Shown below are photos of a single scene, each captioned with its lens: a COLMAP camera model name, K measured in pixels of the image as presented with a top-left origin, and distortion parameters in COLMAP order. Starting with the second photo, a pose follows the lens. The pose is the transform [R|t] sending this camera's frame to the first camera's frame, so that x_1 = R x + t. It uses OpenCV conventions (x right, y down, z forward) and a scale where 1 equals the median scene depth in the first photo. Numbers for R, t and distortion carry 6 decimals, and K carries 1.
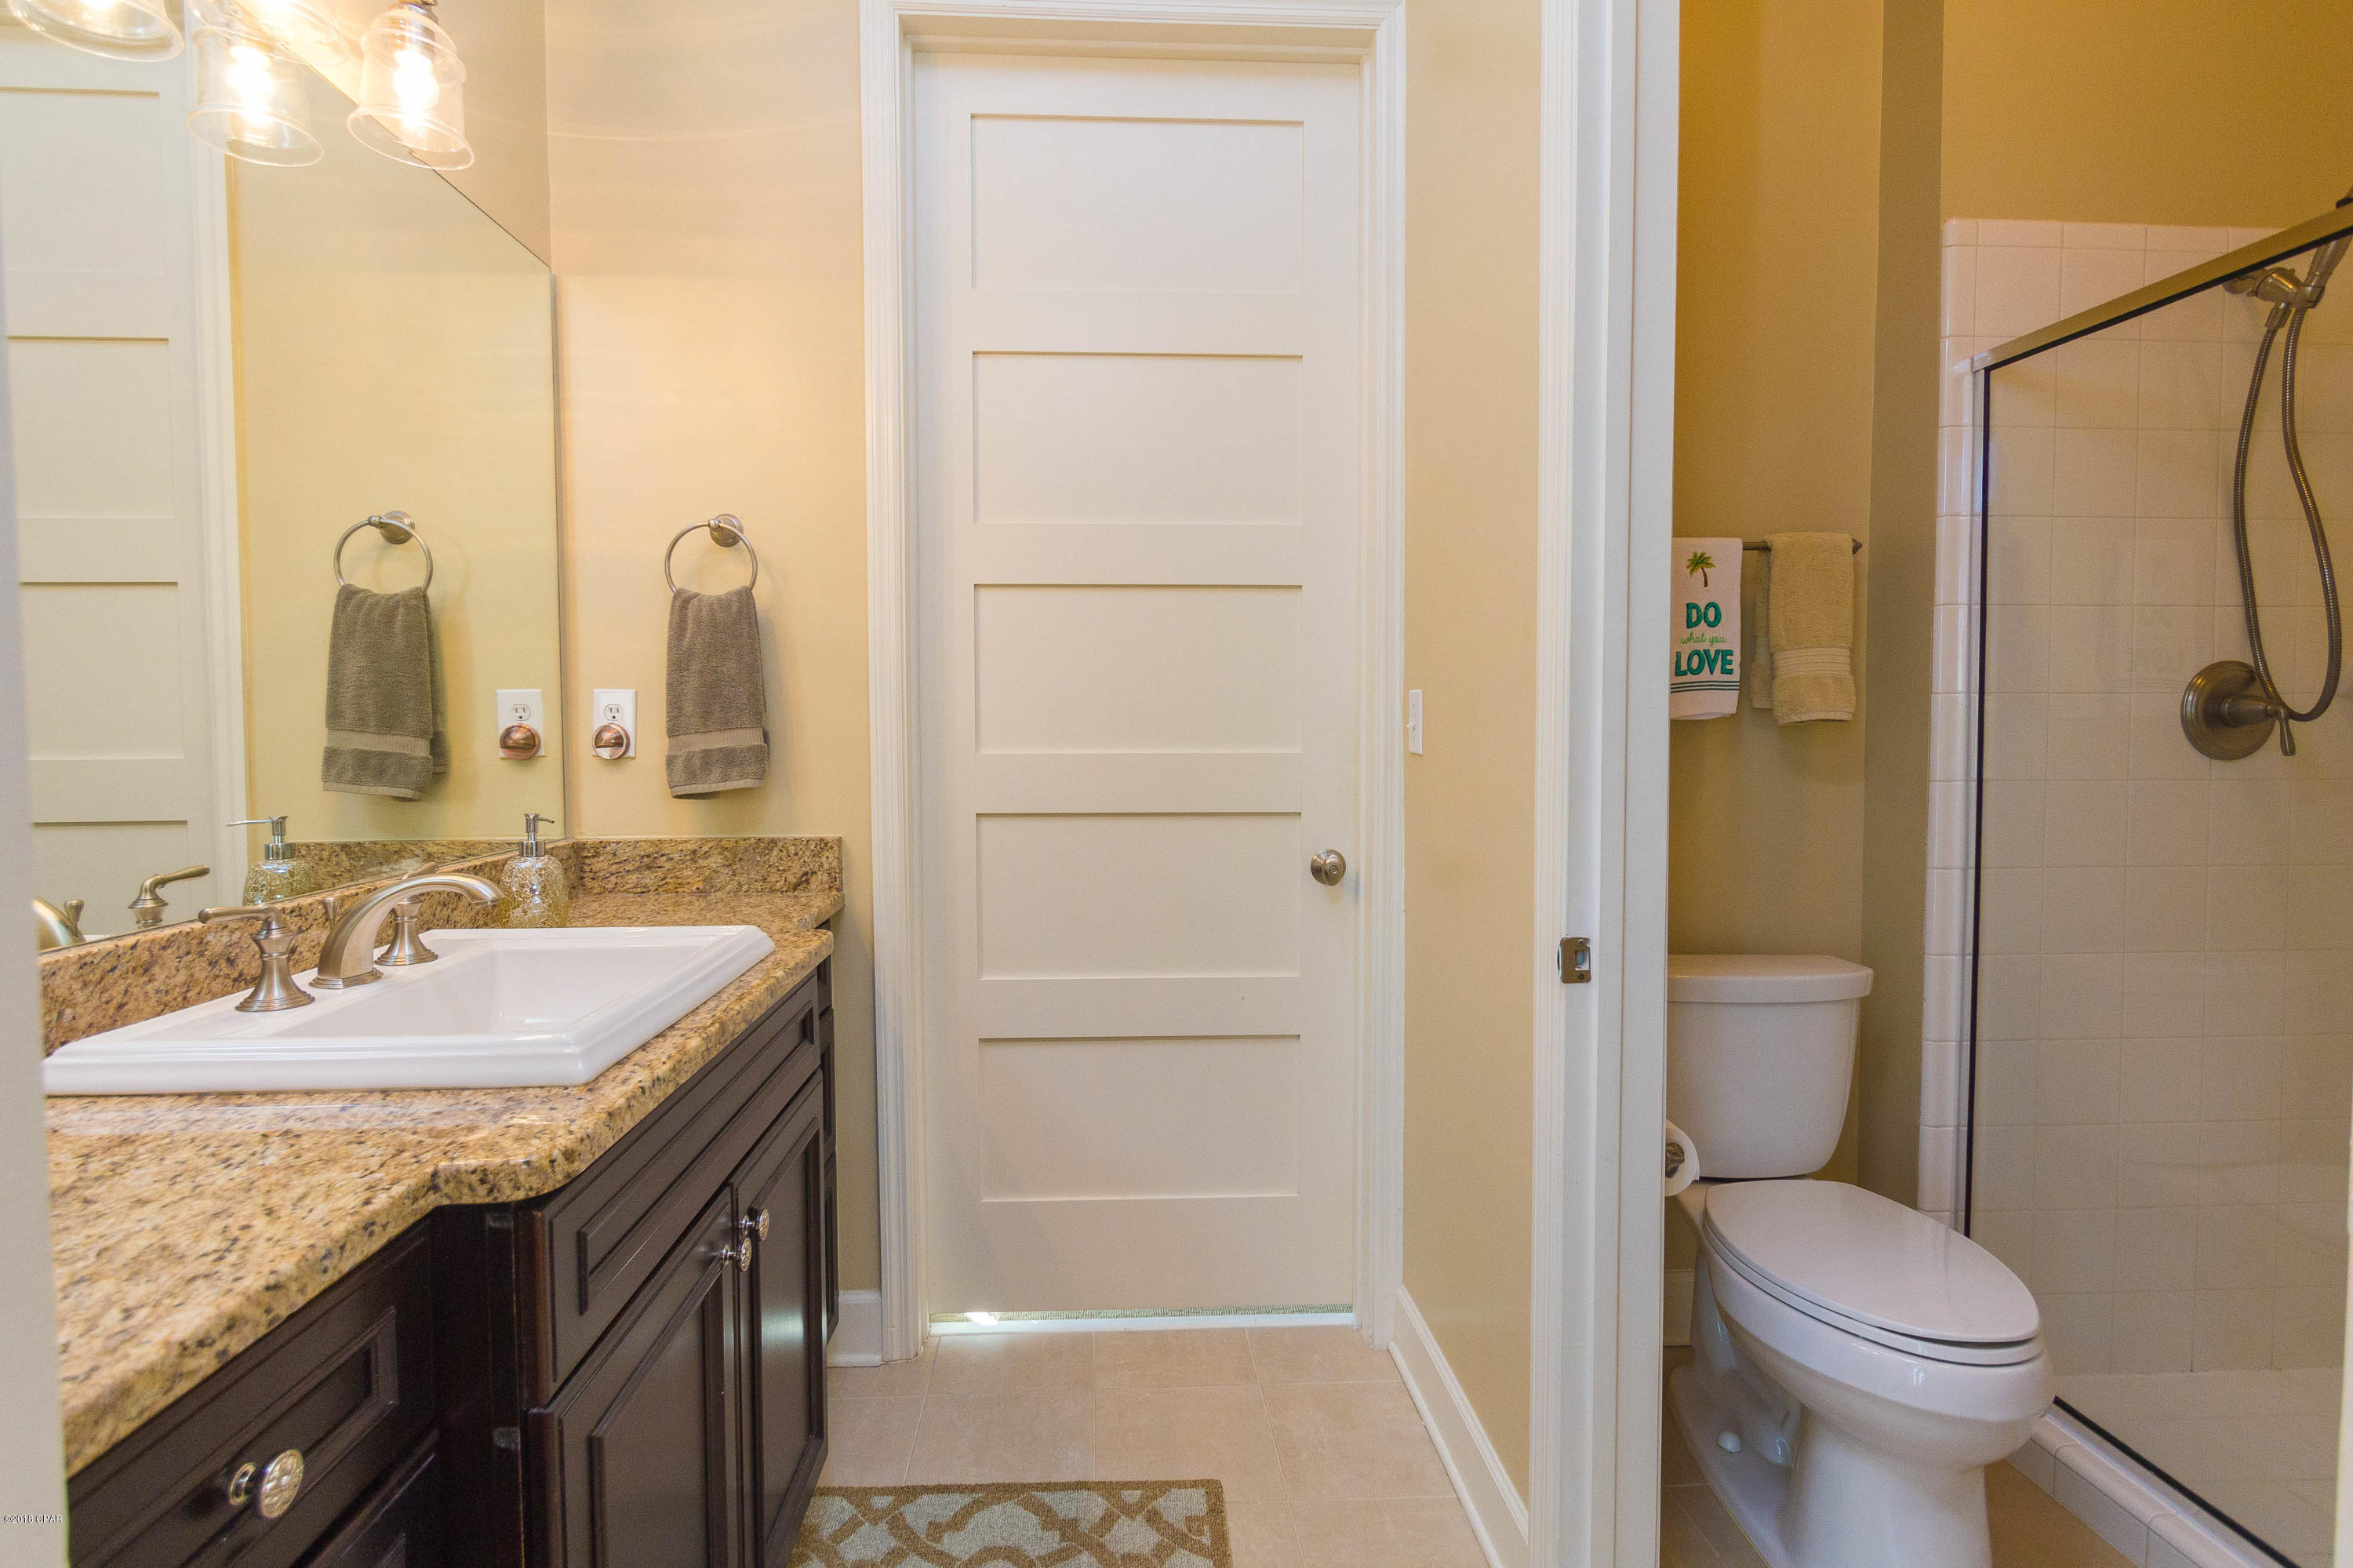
lens RADIAL K [[1133.6, 0, 1166.0], [0, 1133.6, 757.8], [0, 0, 1]] dist [0.018672, 0.000245]
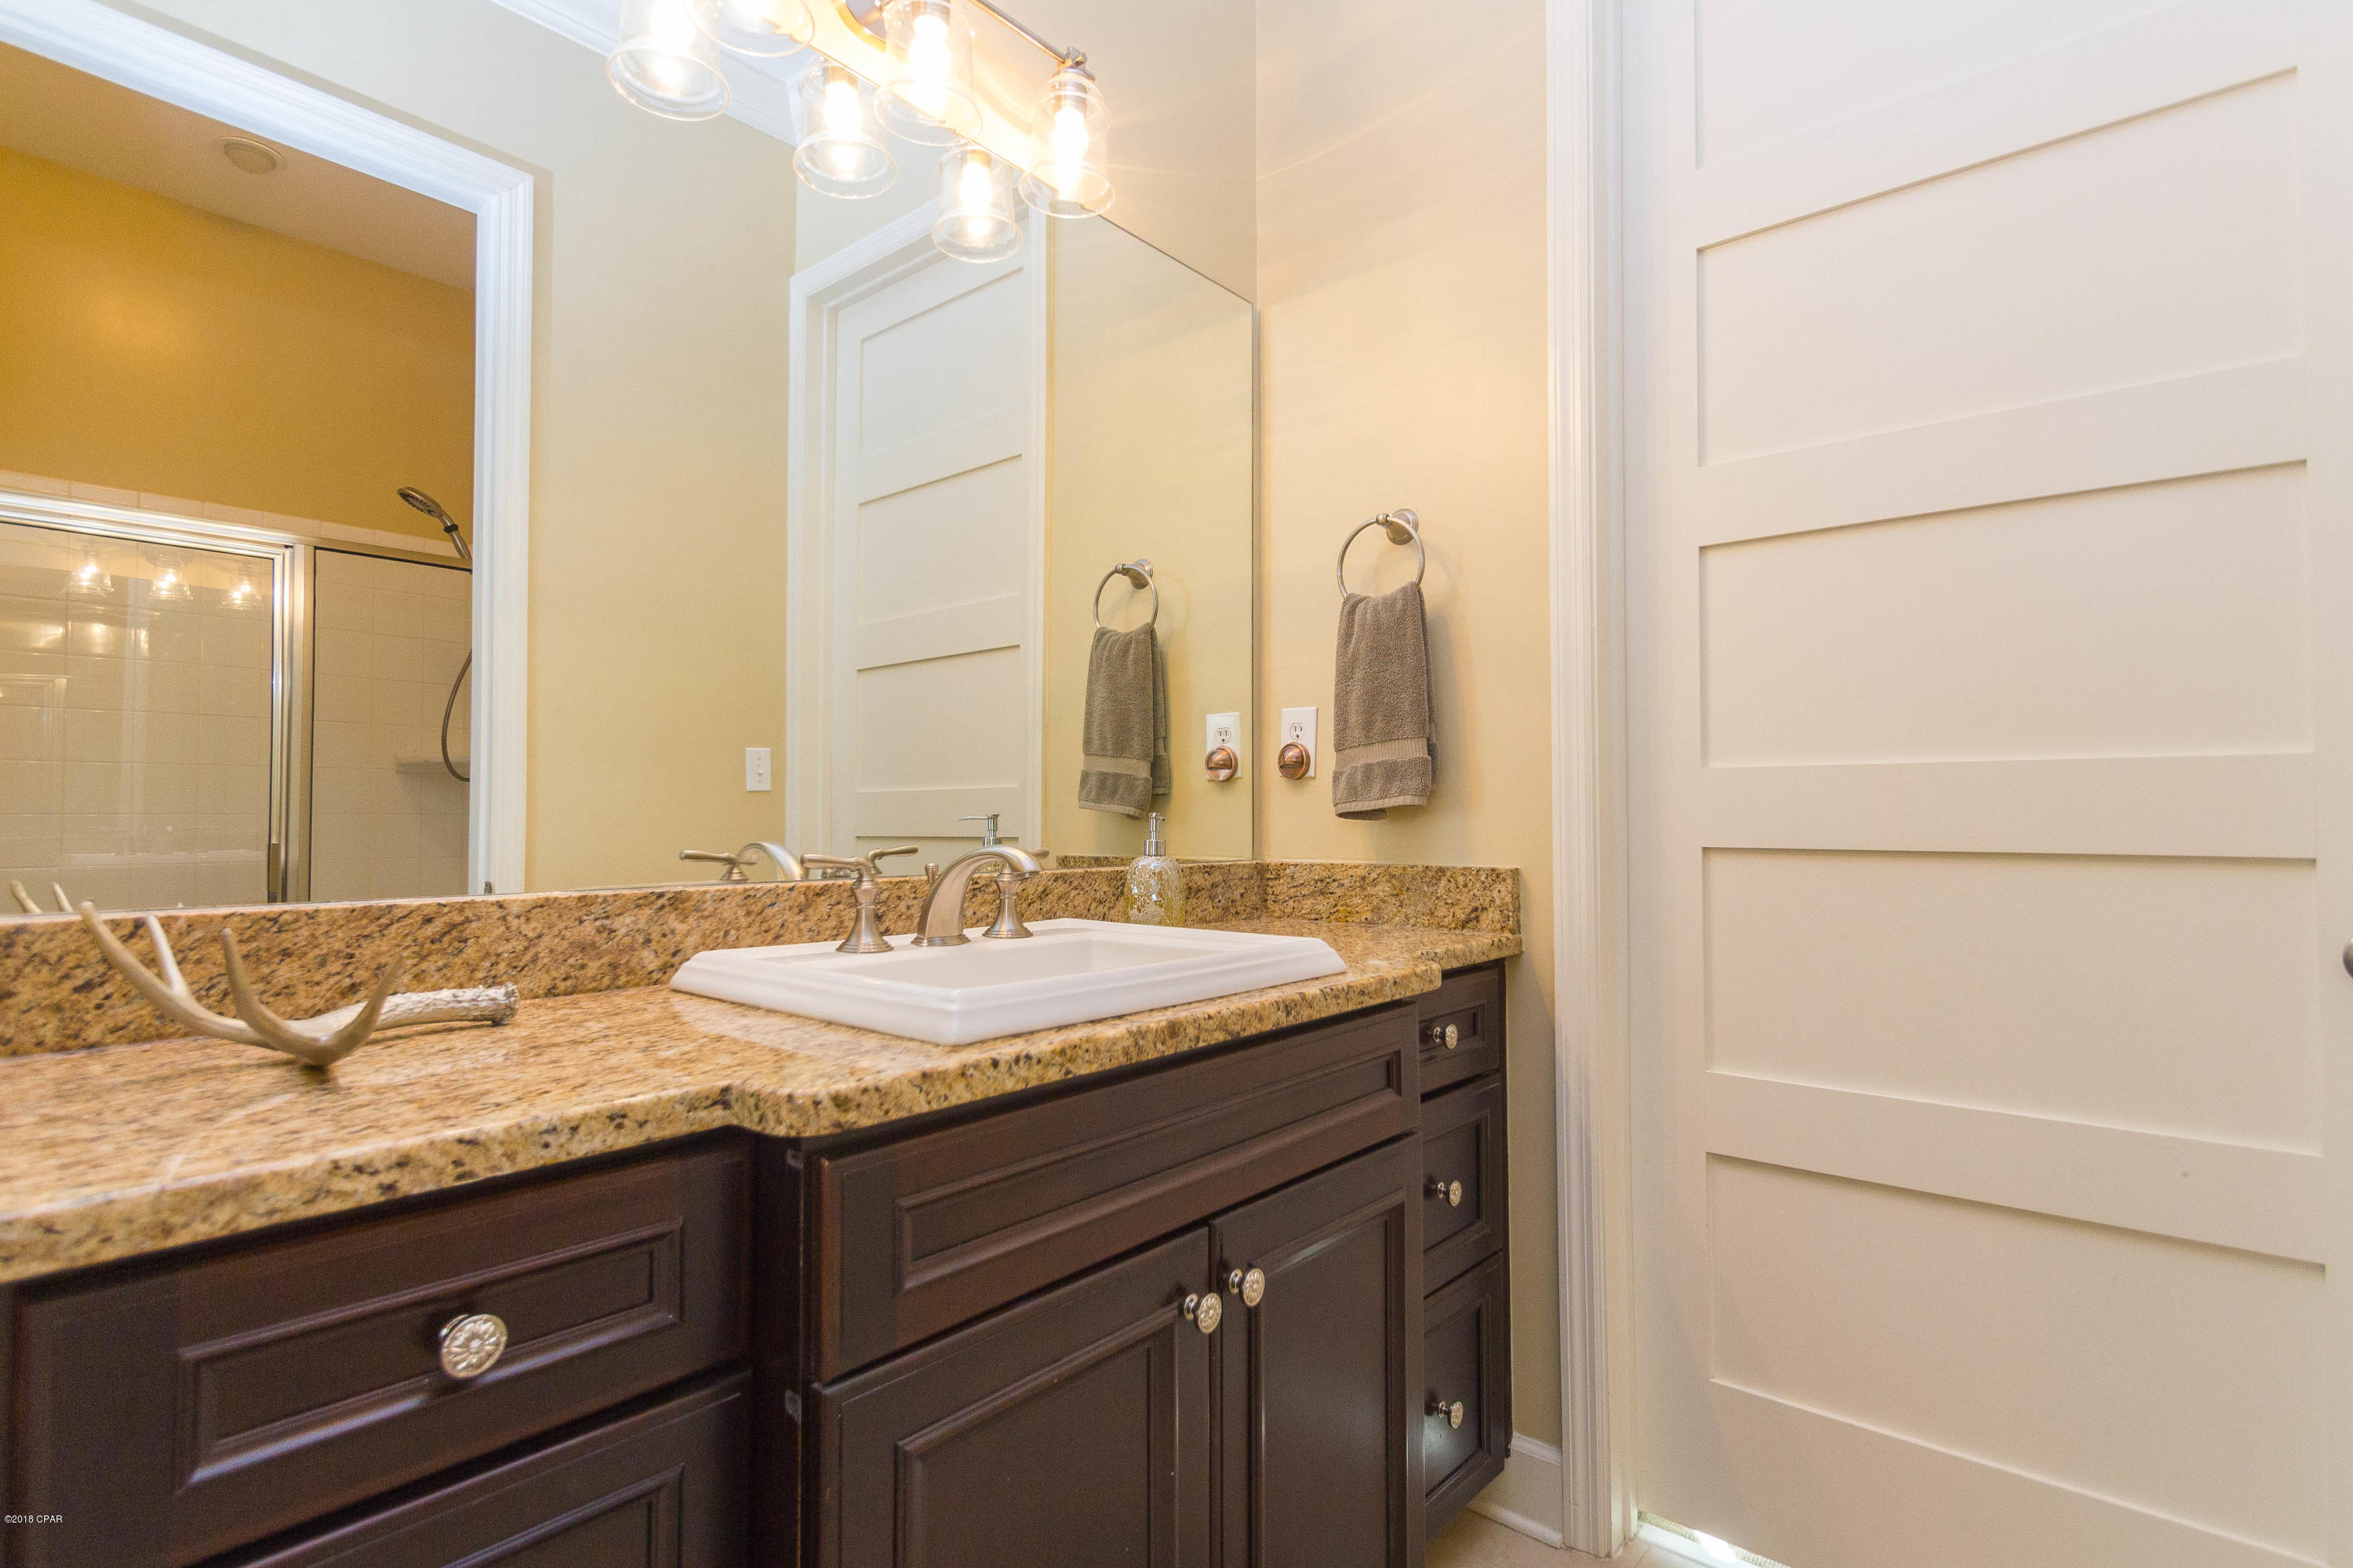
lens RADIAL K [[1166.4, 0, 1176.5], [0, 1166.4, 784.0], [0, 0, 1]] dist [0.013581, -0.000232]
pose [[0.726724, -0.021700, -0.686587, 0.124556], [-0.021300, 0.998308, -0.054098, 0.062498], [0.686600, 0.053939, 0.725032, 0.217766]]
